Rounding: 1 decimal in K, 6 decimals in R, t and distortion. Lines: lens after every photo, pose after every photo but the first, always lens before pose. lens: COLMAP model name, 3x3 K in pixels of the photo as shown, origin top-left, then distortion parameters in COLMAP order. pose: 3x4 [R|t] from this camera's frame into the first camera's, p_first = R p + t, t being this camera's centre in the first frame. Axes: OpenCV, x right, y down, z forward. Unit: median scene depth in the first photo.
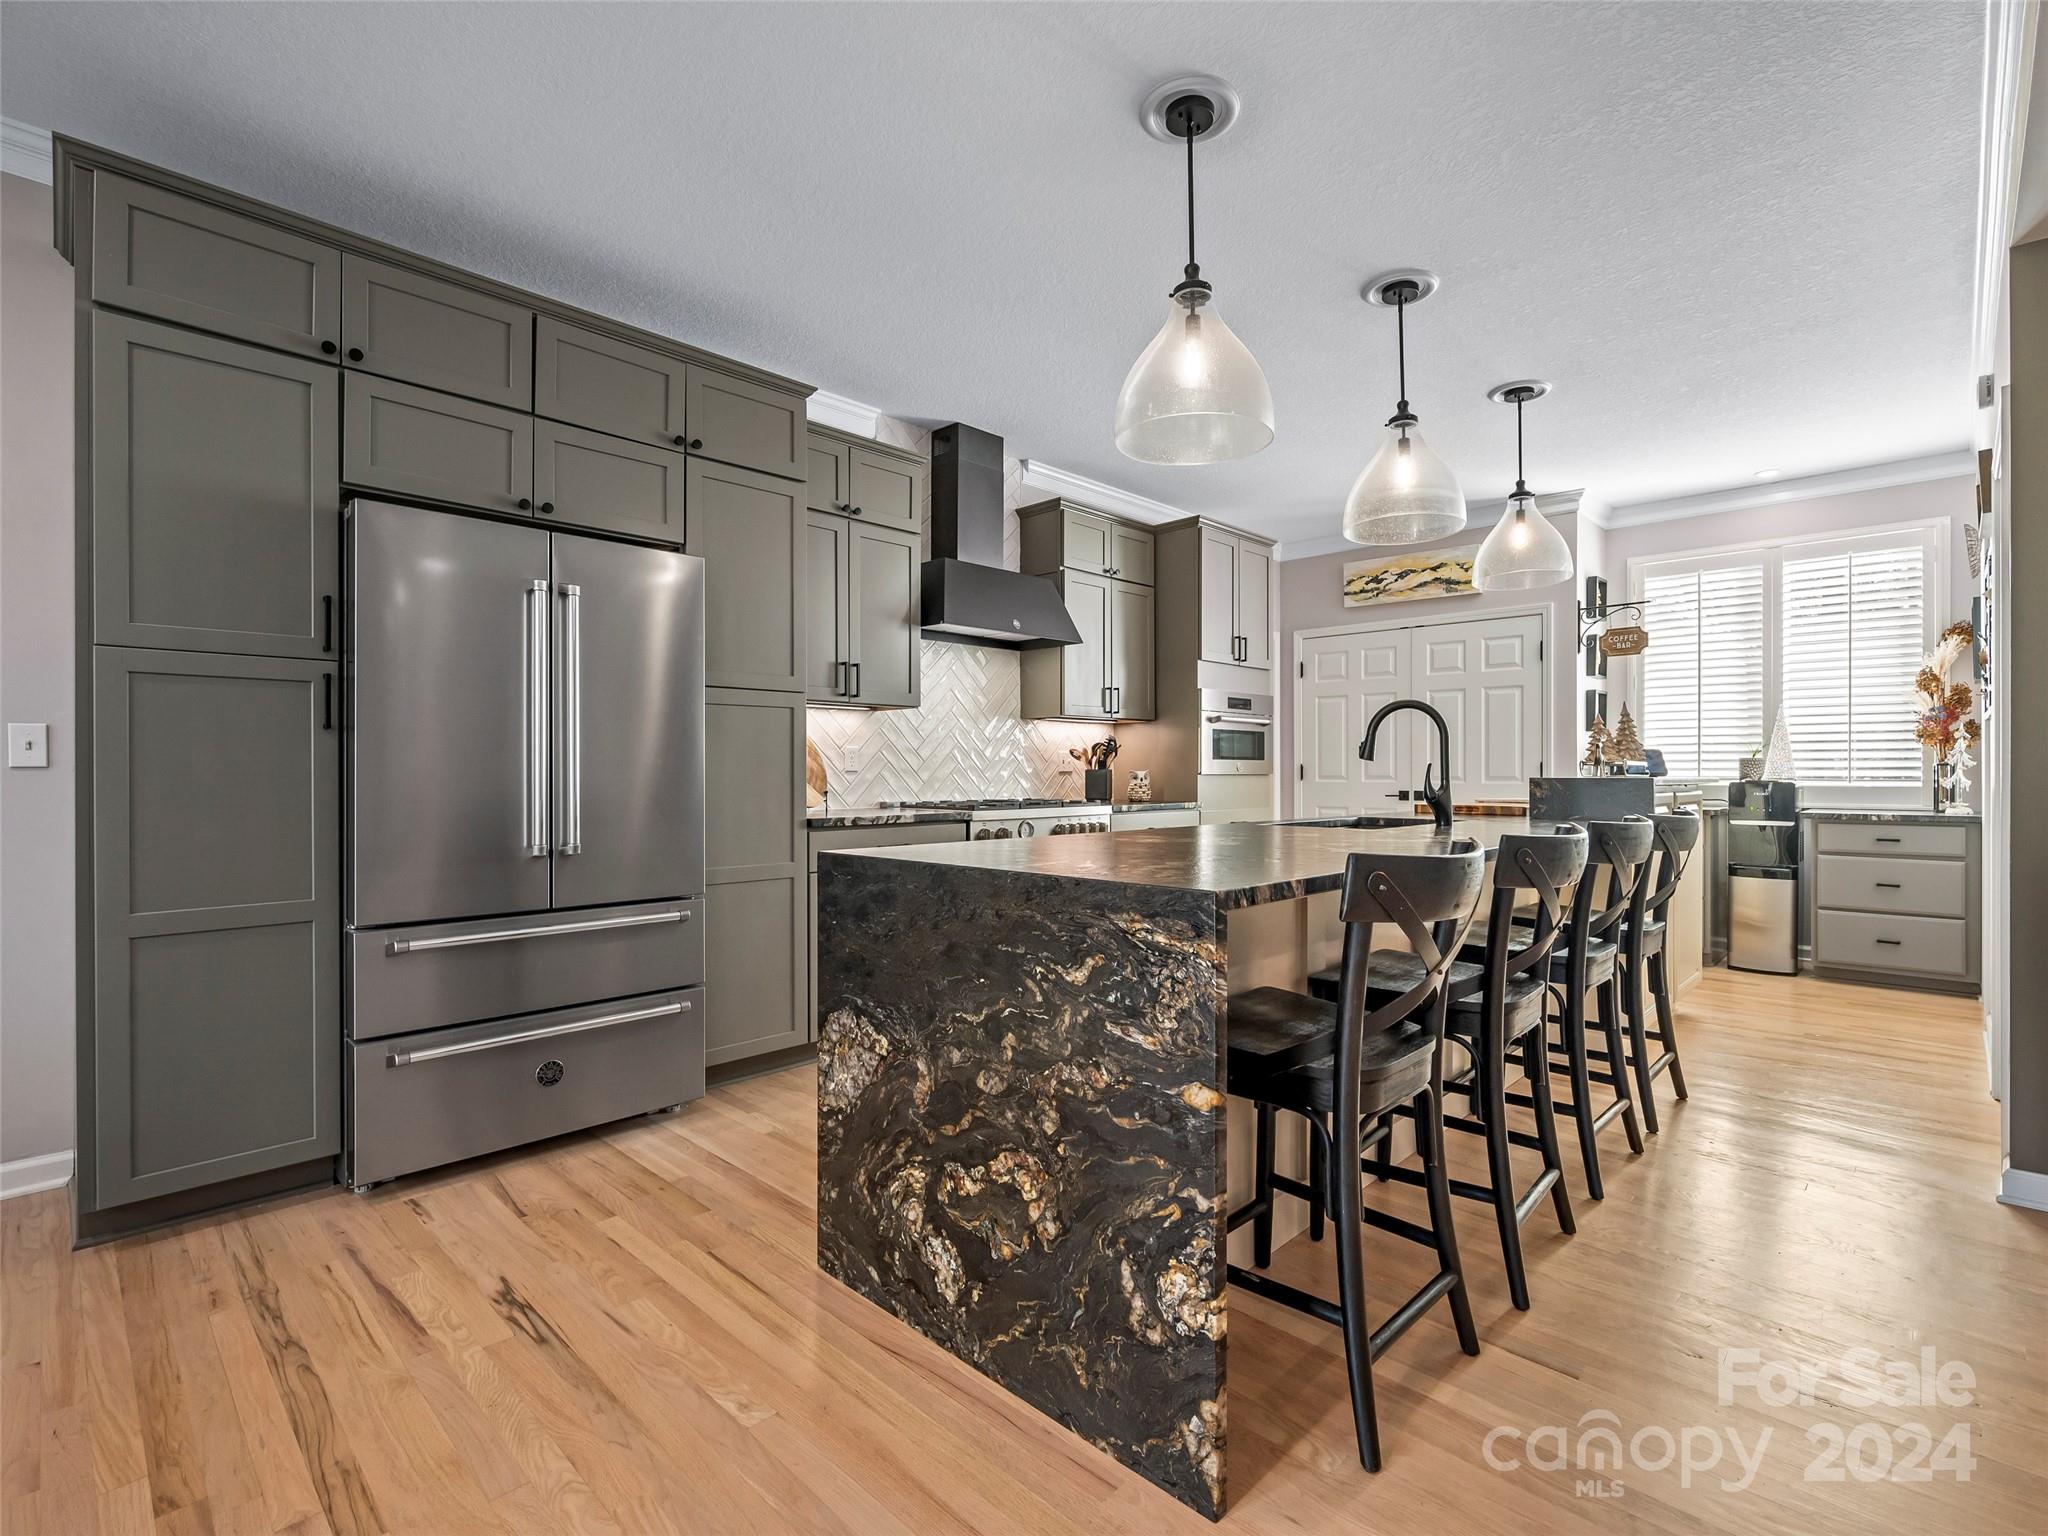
lens RADIAL K [[962.1, 0, 1065.8], [0, 962.1, 771.7], [0, 0, 1]] dist [-0.004565, 0.001121]
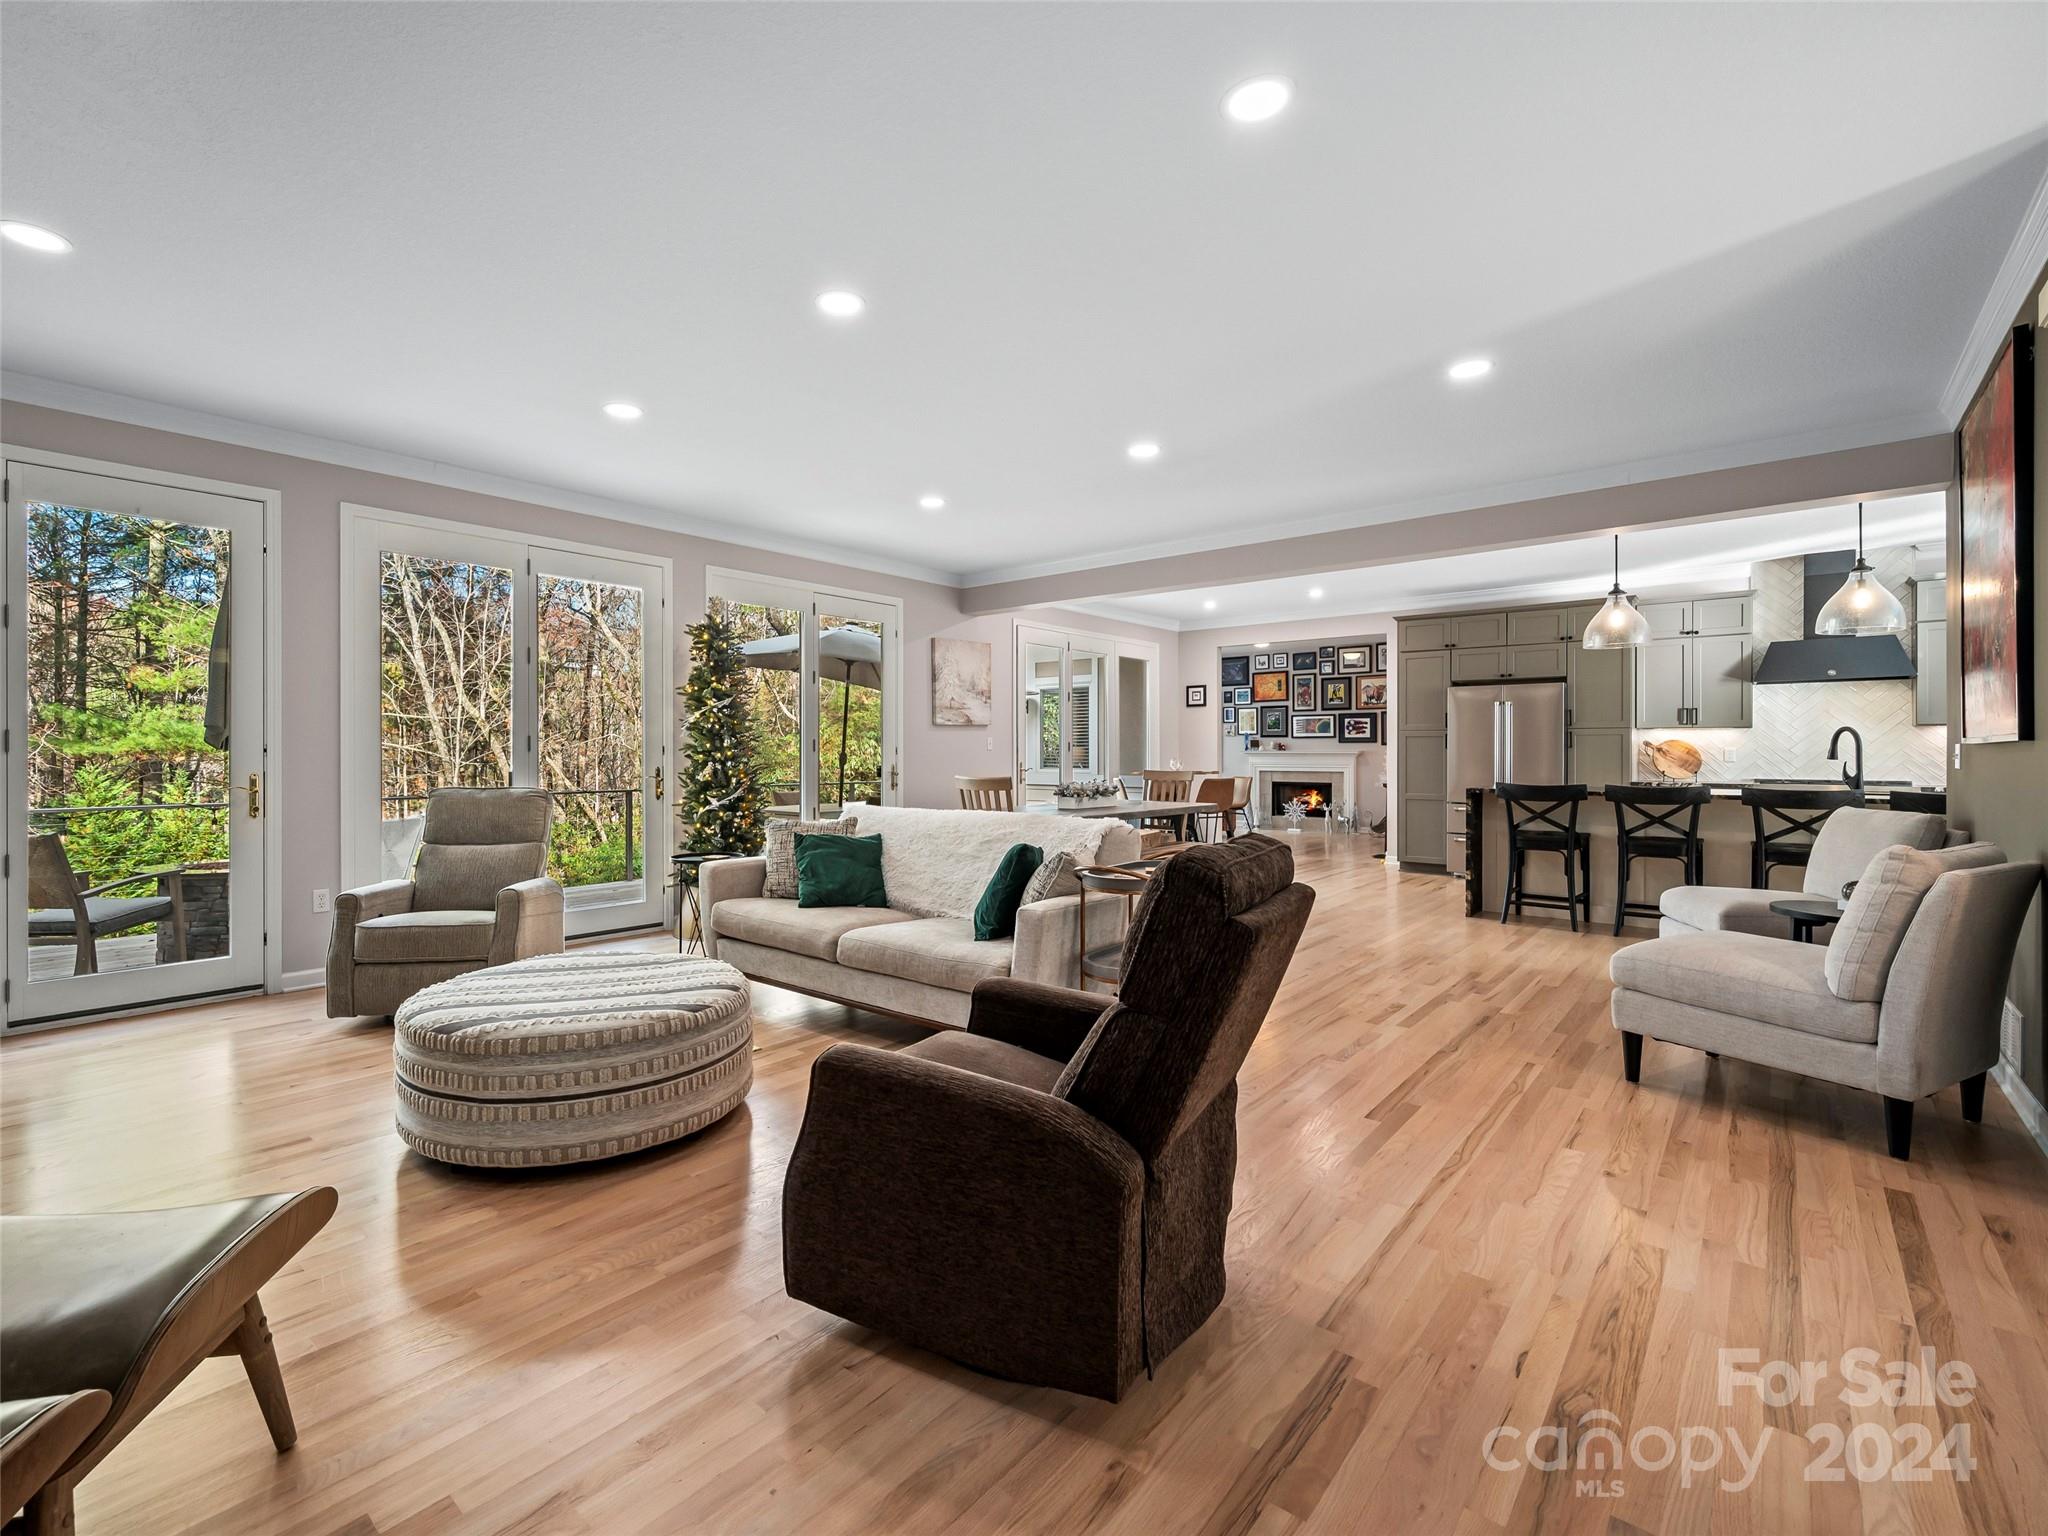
lens RADIAL K [[922.3, 0, 957.7], [0, 922.3, 749.6], [0, 0, 1]] dist [-0.003097, 0.001350]
pose [[0.020965, -0.001244, -0.999779, 2.918842], [-0.000859, 0.999999, -0.001263, -0.036314], [0.999780, 0.000885, 0.020964, -1.029926]]
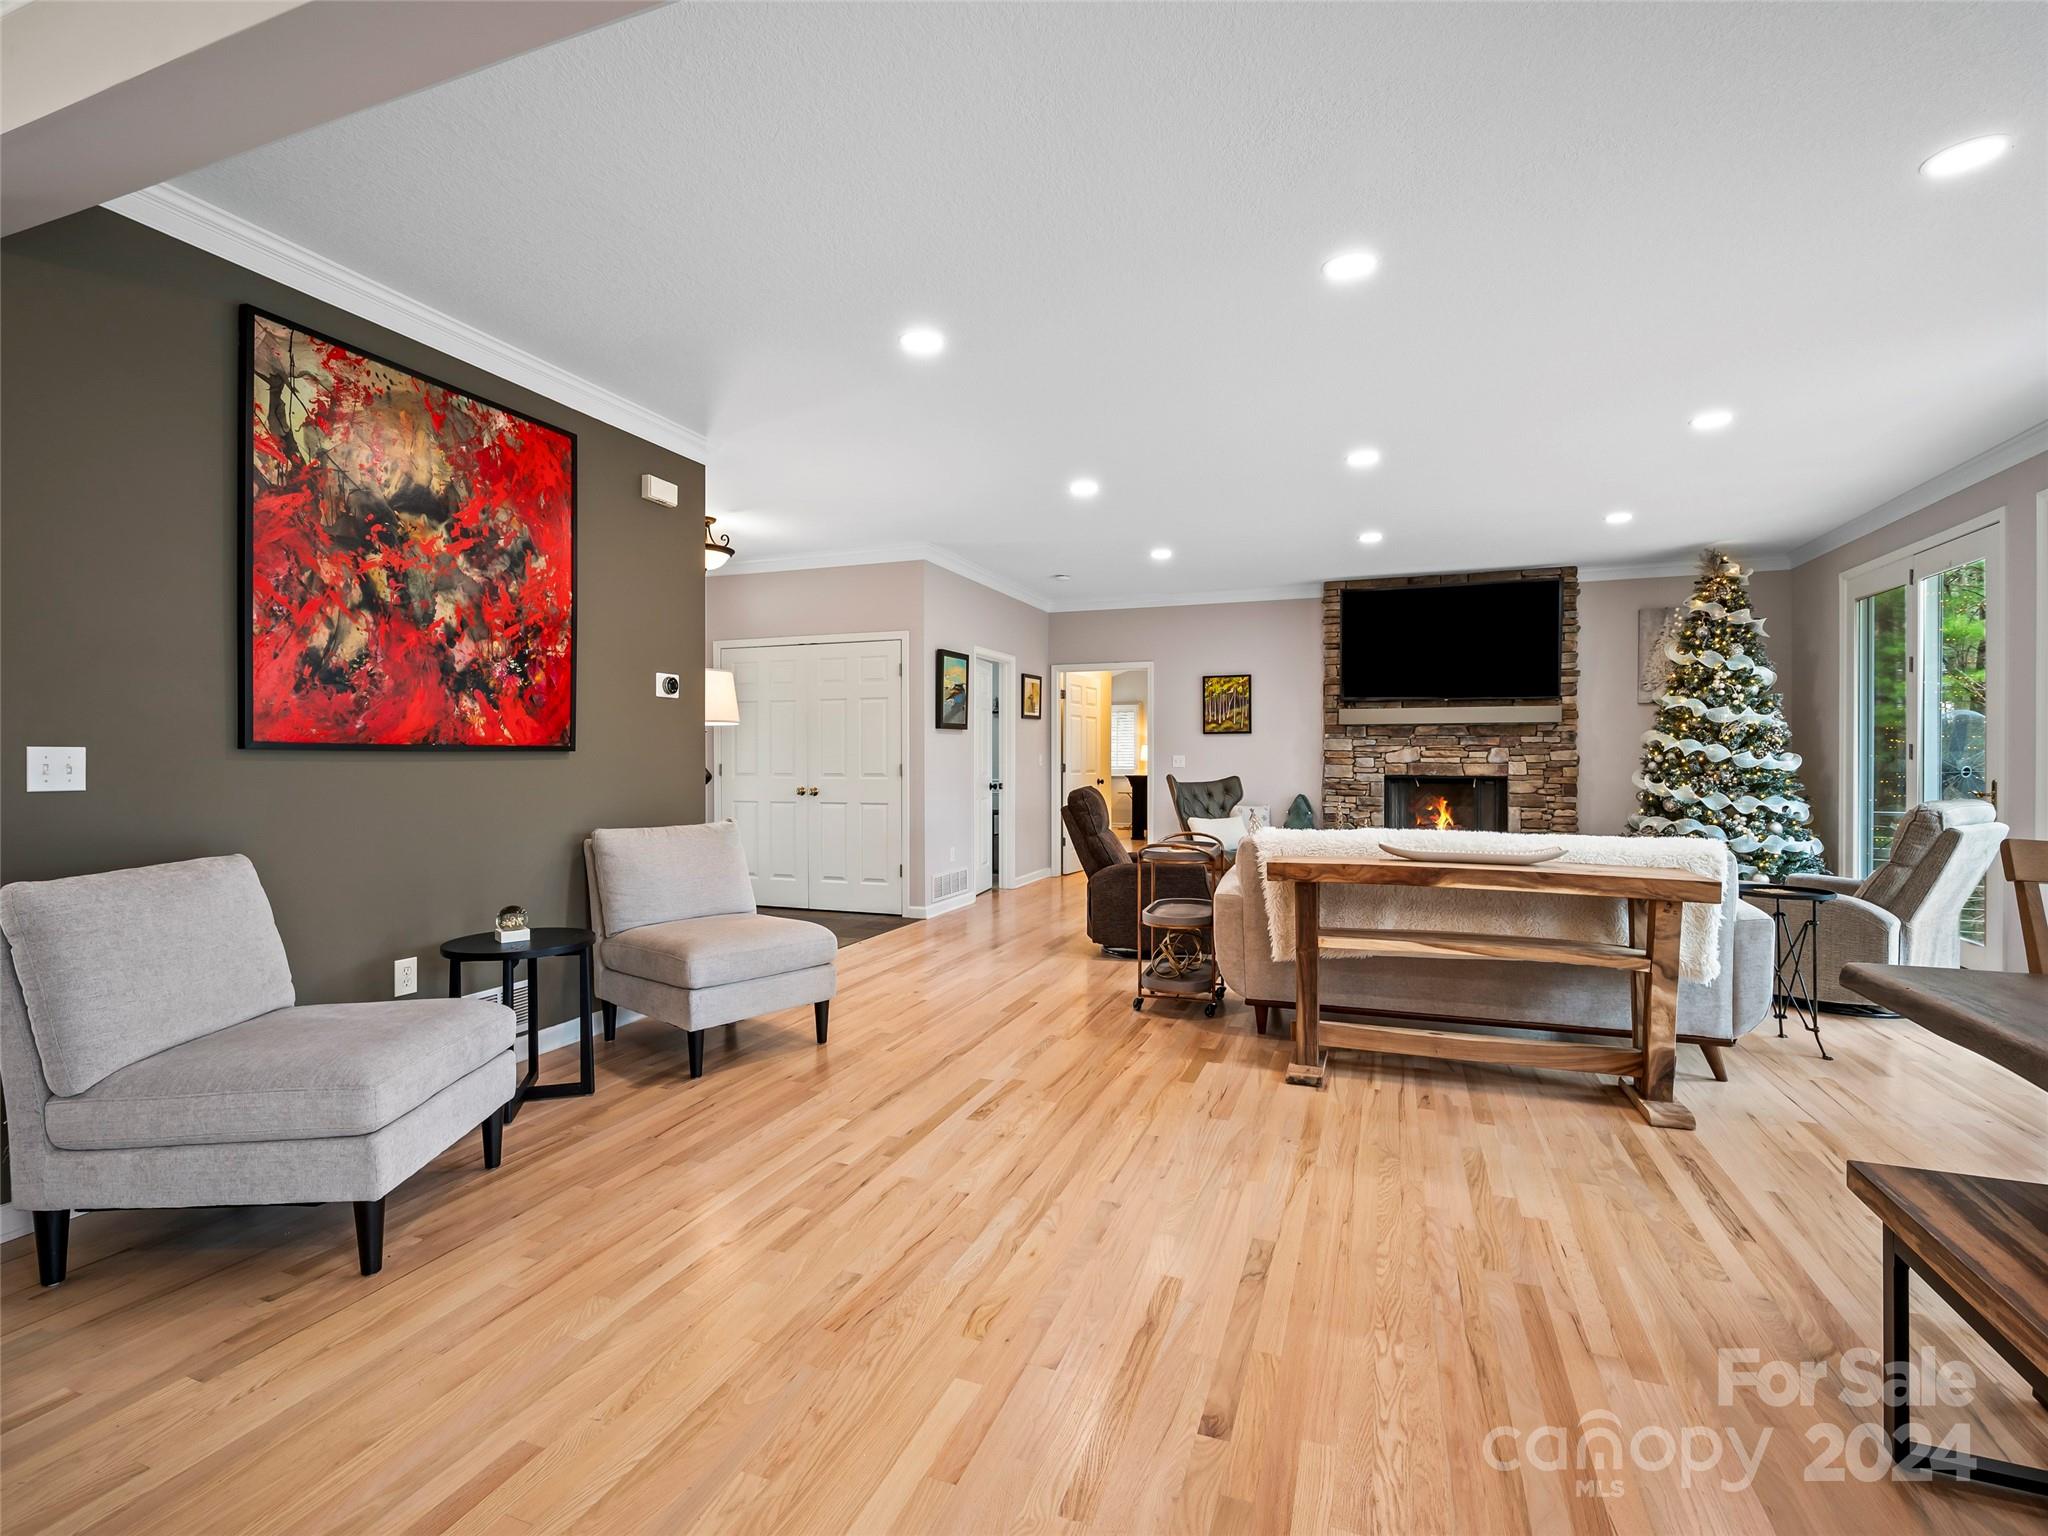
lens RADIAL K [[962.1, 0, 1009.0], [0, 962.1, 756.4], [0, 0, 1]] dist [-0.004565, 0.001121]
pose [[-0.365560, 0.003012, 0.930783, -0.222806], [0.000977, 0.999995, -0.002852, -0.037424], [-0.930787, -0.000133, -0.365561, 0.361470]]
